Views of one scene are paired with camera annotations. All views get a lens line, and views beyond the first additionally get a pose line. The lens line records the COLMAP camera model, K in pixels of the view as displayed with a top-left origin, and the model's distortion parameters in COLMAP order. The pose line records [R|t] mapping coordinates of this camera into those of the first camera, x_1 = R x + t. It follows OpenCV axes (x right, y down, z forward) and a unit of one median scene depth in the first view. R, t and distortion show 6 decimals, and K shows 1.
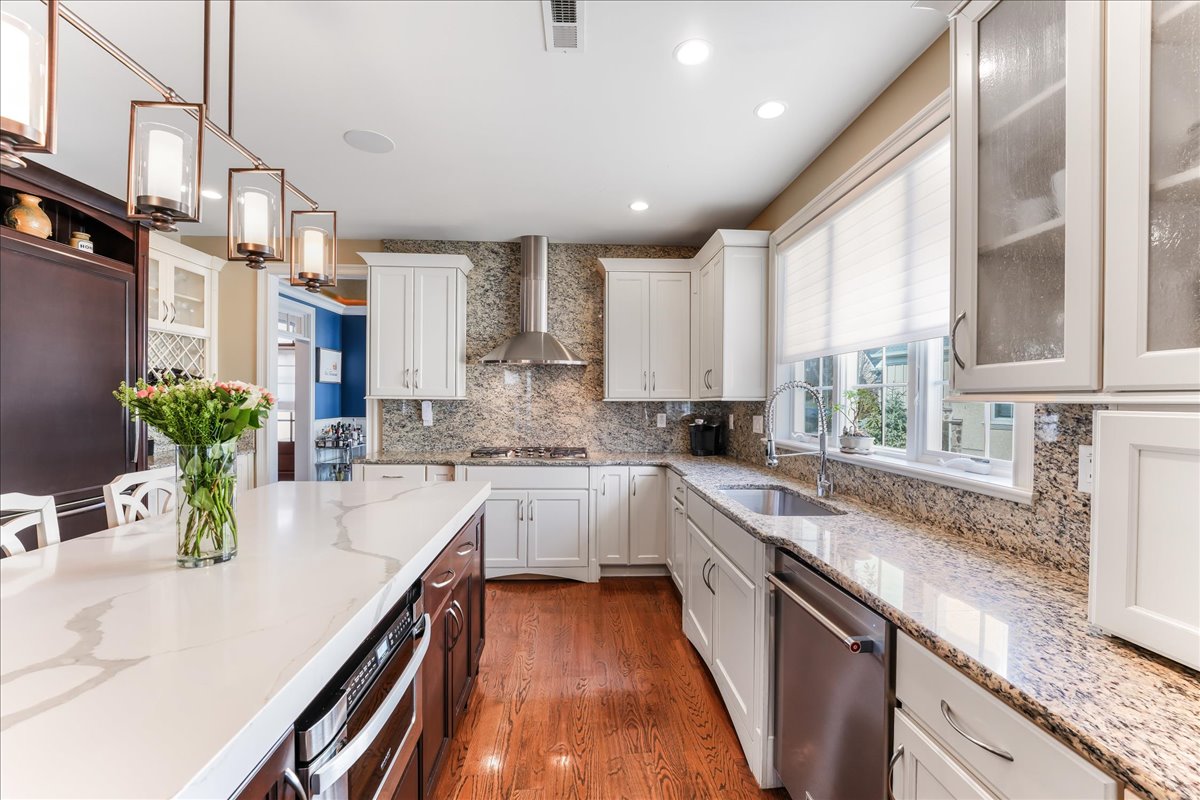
lens RADIAL K [[491.0, 0, 630.7], [0, 491.0, 405.0], [0, 0, 1]] dist [-0.015701, 0.001216]
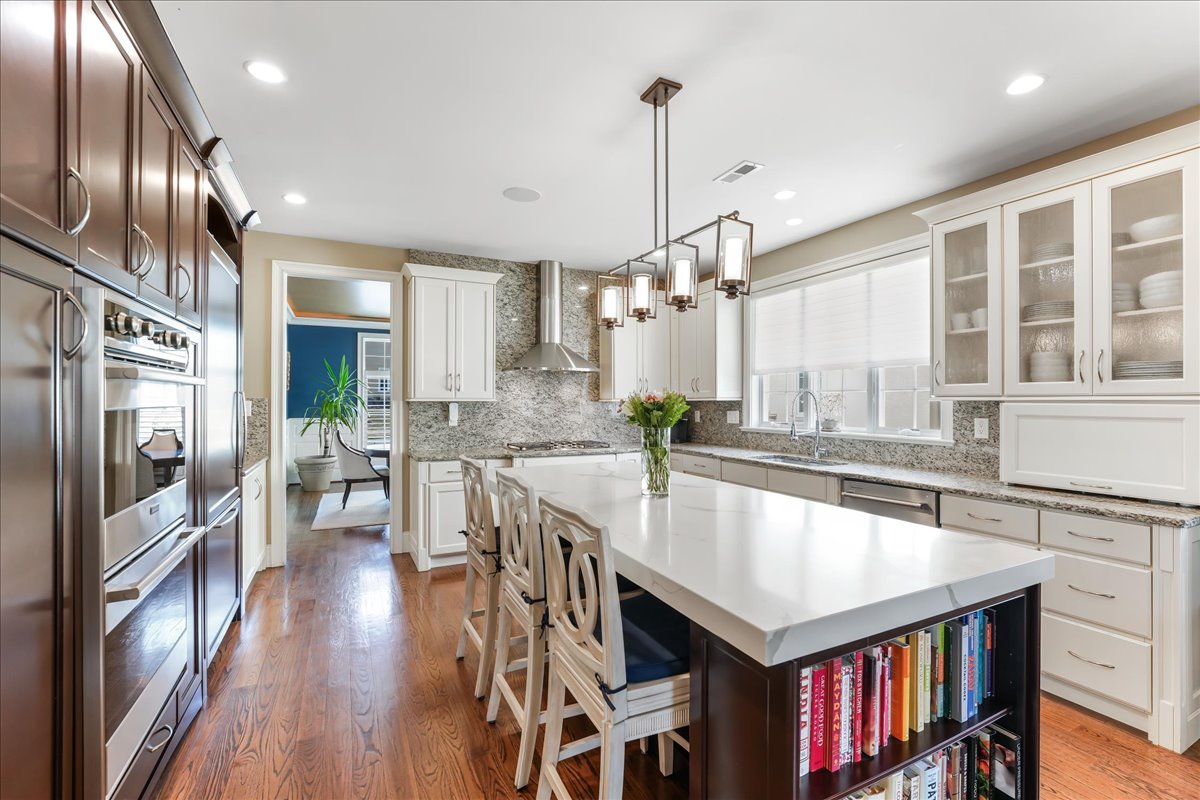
lens RADIAL K [[491.0, 0, 648.6], [0, 491.0, 398.8], [0, 0, 1]] dist [-0.015701, 0.001216]
pose [[0.911720, -0.006262, 0.410764, -0.467062], [0.011248, 0.999889, -0.009724, -0.001934], [-0.410658, 0.013486, 0.911690, -0.159255]]
